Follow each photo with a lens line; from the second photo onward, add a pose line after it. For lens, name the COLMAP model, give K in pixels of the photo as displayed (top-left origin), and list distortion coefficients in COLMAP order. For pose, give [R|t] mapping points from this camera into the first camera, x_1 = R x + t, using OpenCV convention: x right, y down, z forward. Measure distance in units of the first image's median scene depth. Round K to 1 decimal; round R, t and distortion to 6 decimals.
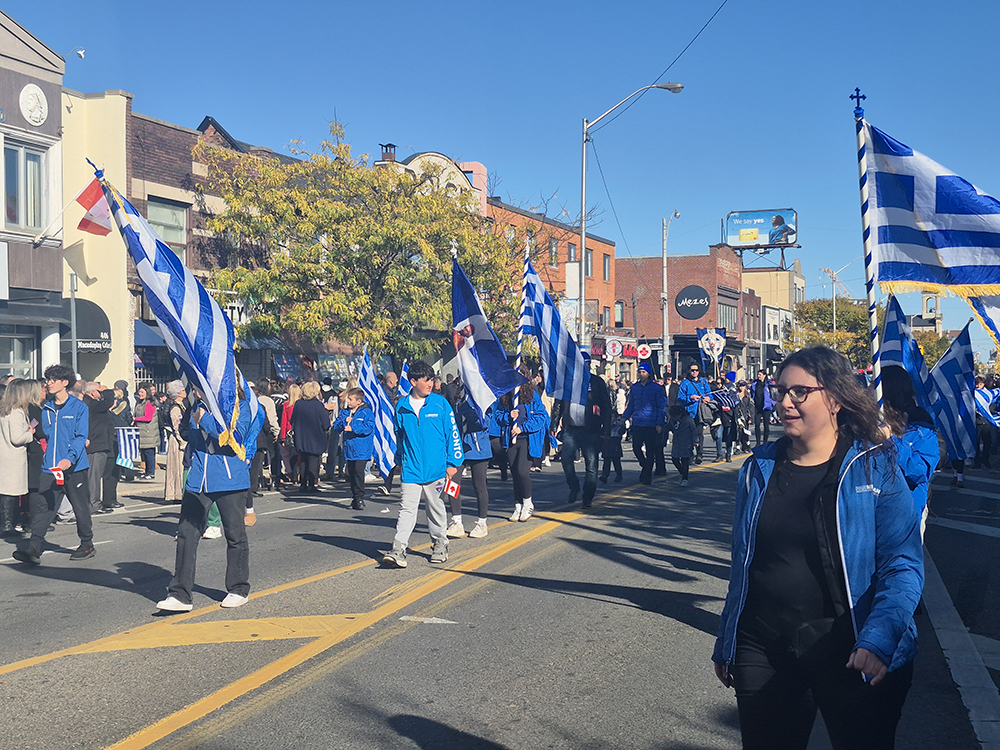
lens RADIAL K [[1293.0, 0, 477.6], [0, 1293.0, 371.4], [0, 0, 1]] dist [0.187702, -0.414490]
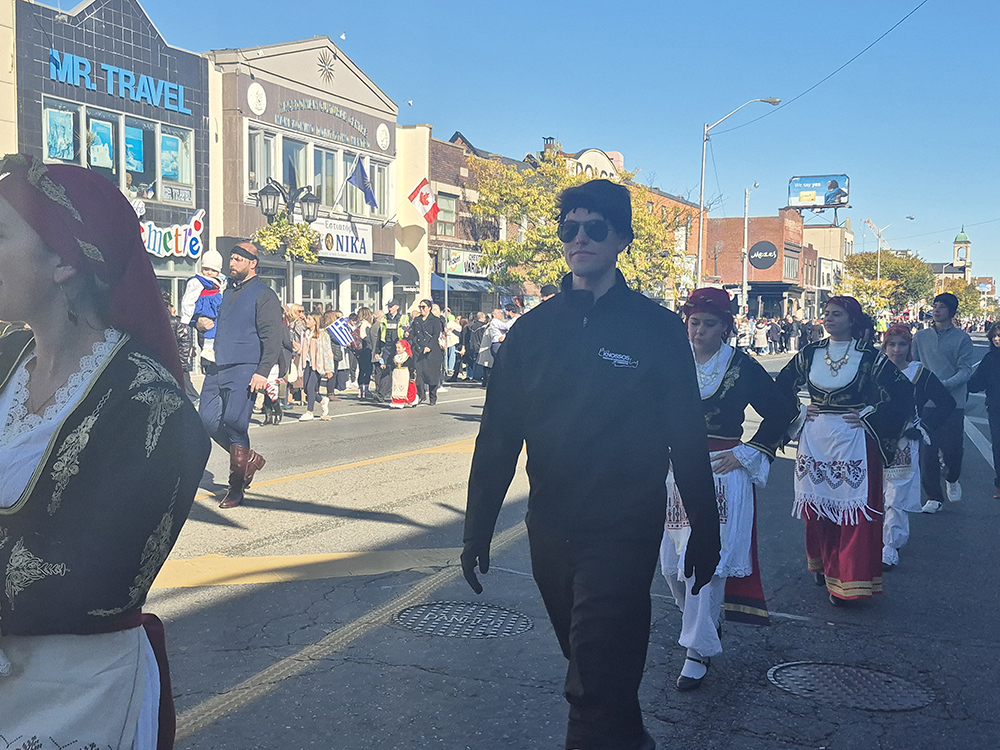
lens RADIAL K [[1137.3, 0, 500.0], [0, 1137.3, 375.0], [0, 0, 1]] dist [0.147796, -0.204099]
pose [[0.998872, 0.018637, -0.043666, -0.112658], [-0.016042, 0.998126, 0.059052, 0.000082], [0.044685, -0.058285, 0.997299, -0.329834]]
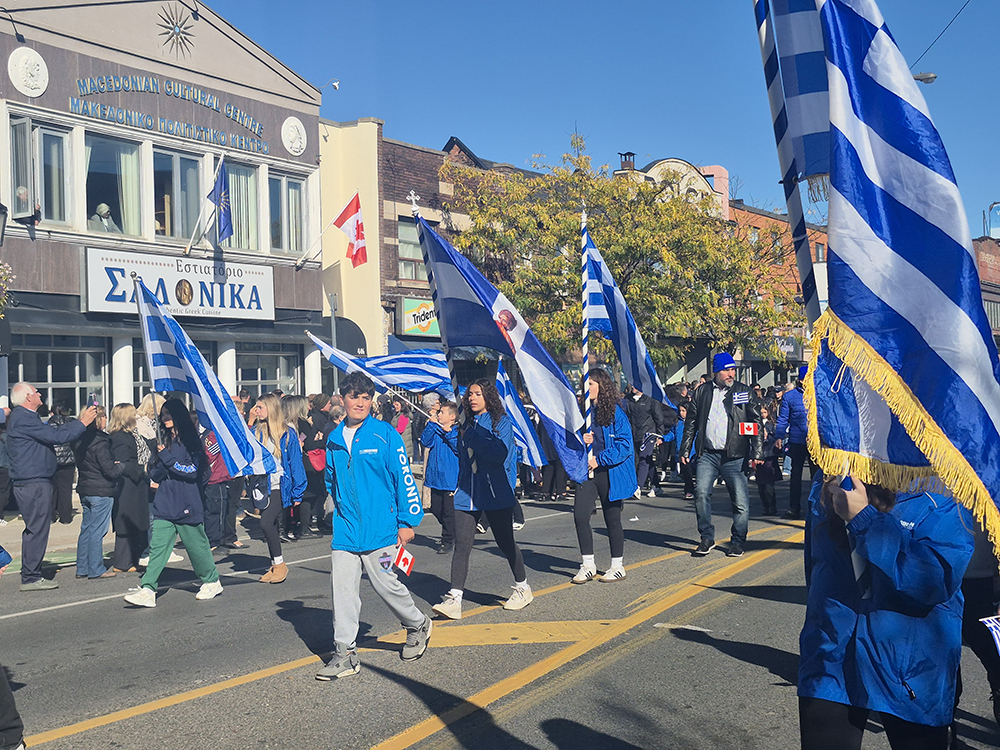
lens RADIAL K [[1299.8, 0, 504.0], [0, 1299.8, 350.7], [0, 0, 1]] dist [0.138185, -0.127880]
pose [[0.985996, -0.025027, -0.164878, -0.000356], [0.021394, 0.999488, -0.023774, -0.000582], [0.165389, 0.019913, 0.986027, -0.007555]]
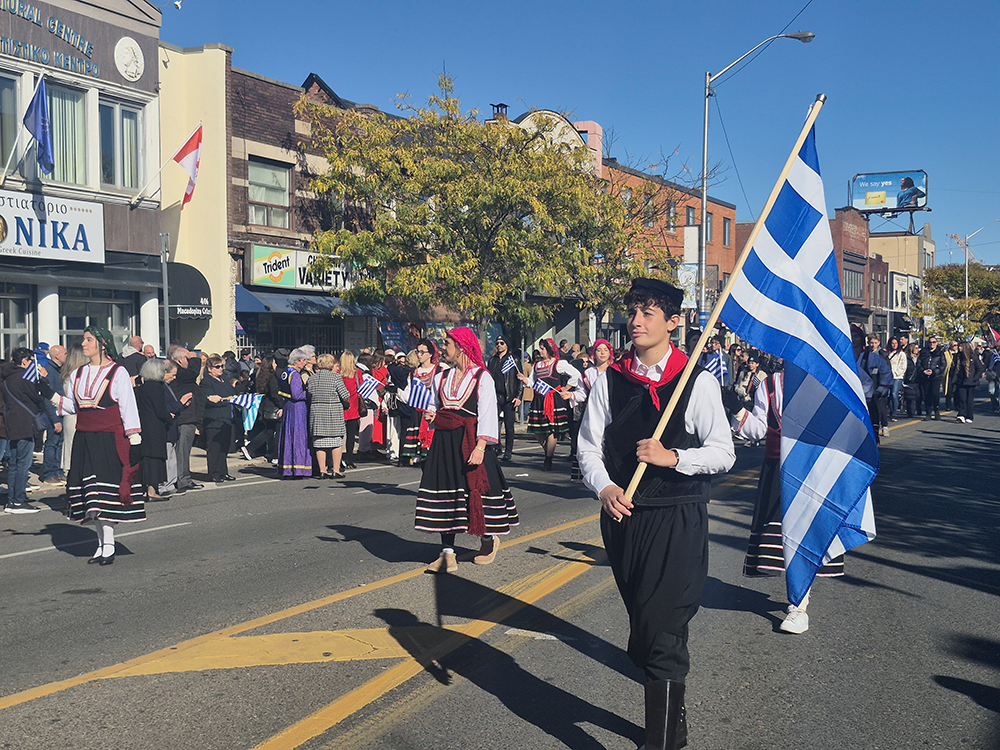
lens RADIAL K [[1302.8, 0, 500.0], [0, 1302.8, 375.0], [0, 0, 1]] dist [0.178261, -0.380141]
pose [[0.997623, 0.001589, -0.068894, -0.001759], [0.000184, 0.999669, 0.025724, 0.001757], [0.068912, -0.025675, 0.997292, 0.046695]]
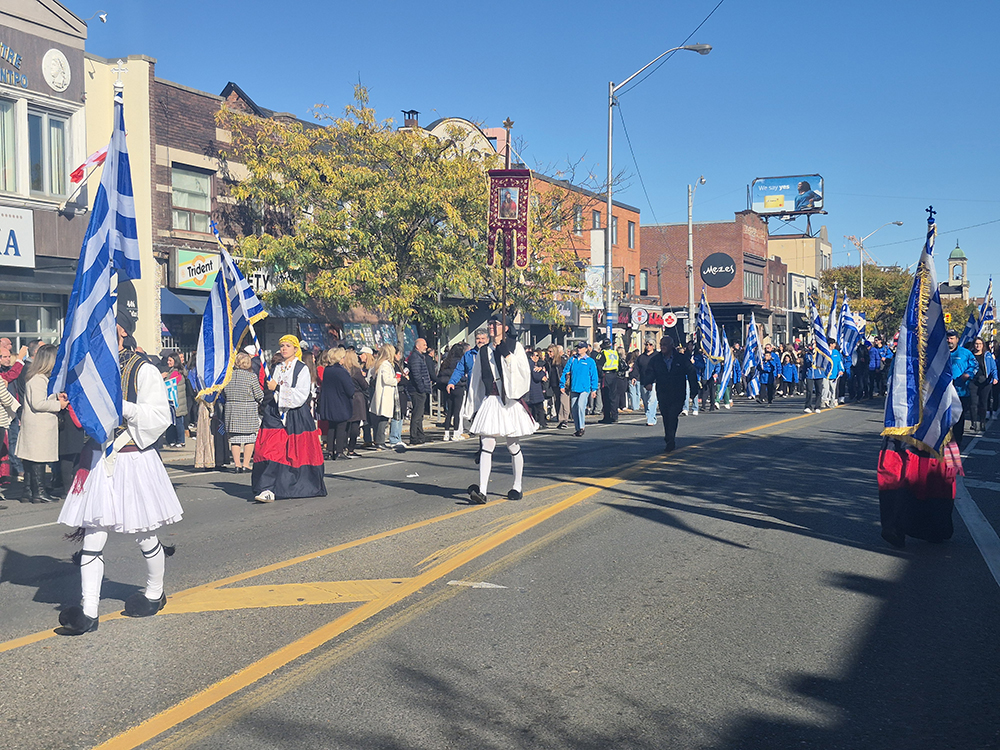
lens RADIAL K [[1296.7, 0, 473.1], [0, 1296.7, 378.1], [0, 0, 1]] dist [0.162748, -0.297609]
pose [[0.999794, -0.005065, -0.019673, -0.005353], [0.005603, 0.999610, 0.027364, 0.002748], [0.019527, -0.027468, 0.999432, 0.009045]]
